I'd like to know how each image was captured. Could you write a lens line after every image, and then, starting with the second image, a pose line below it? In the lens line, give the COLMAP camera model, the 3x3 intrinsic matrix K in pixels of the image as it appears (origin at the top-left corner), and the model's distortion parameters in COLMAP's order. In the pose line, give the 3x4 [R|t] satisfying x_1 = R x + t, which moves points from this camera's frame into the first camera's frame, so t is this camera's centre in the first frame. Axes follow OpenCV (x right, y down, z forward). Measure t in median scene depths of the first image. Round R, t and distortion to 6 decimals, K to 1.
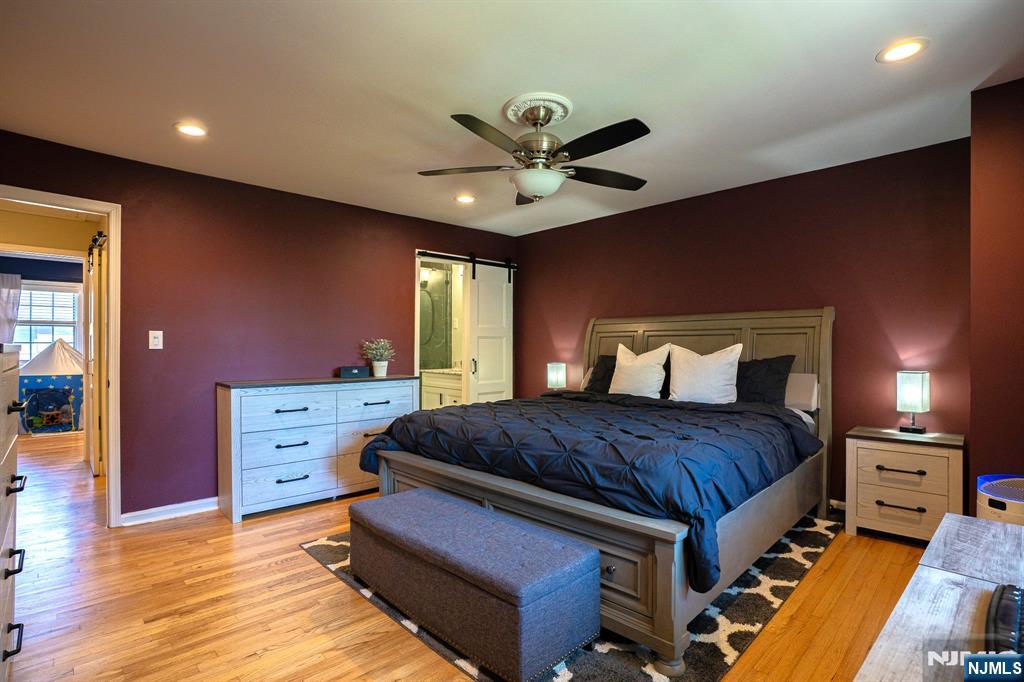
lens RADIAL K [[469.5, 0, 505.8], [0, 469.5, 346.0], [0, 0, 1]] dist [-0.041634, 0.000910]
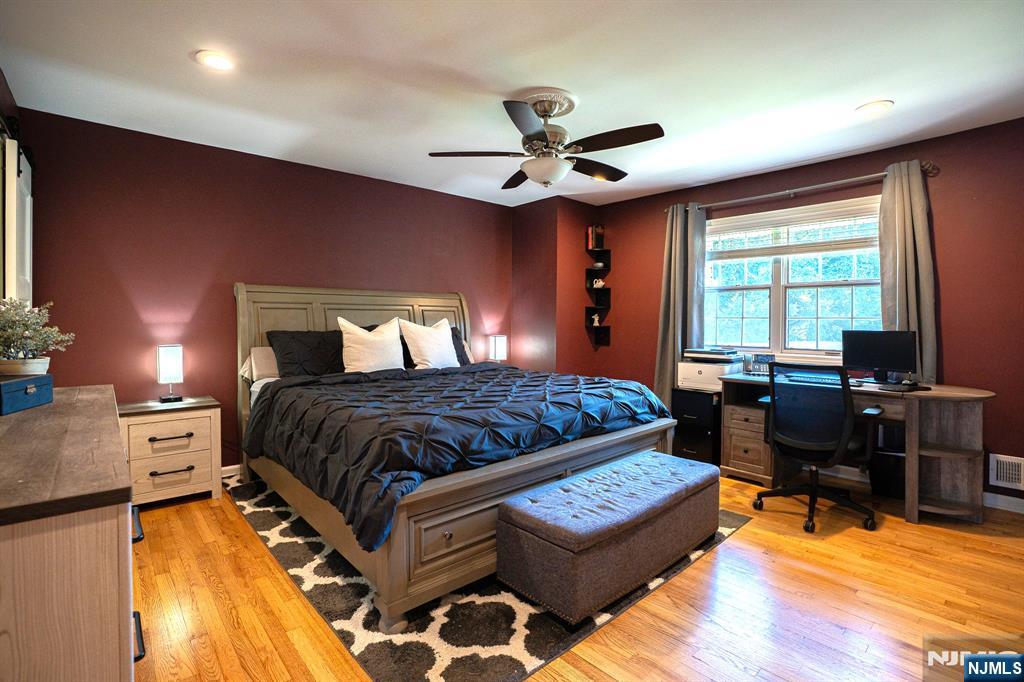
lens RADIAL K [[469.5, 0, 503.0], [0, 469.5, 333.5], [0, 0, 1]] dist [-0.041634, 0.000910]
pose [[0.068425, -0.018975, 0.997476, -0.622561], [-0.008355, 0.999773, 0.019592, 0.006733], [-0.997621, -0.009675, 0.068251, 0.624701]]
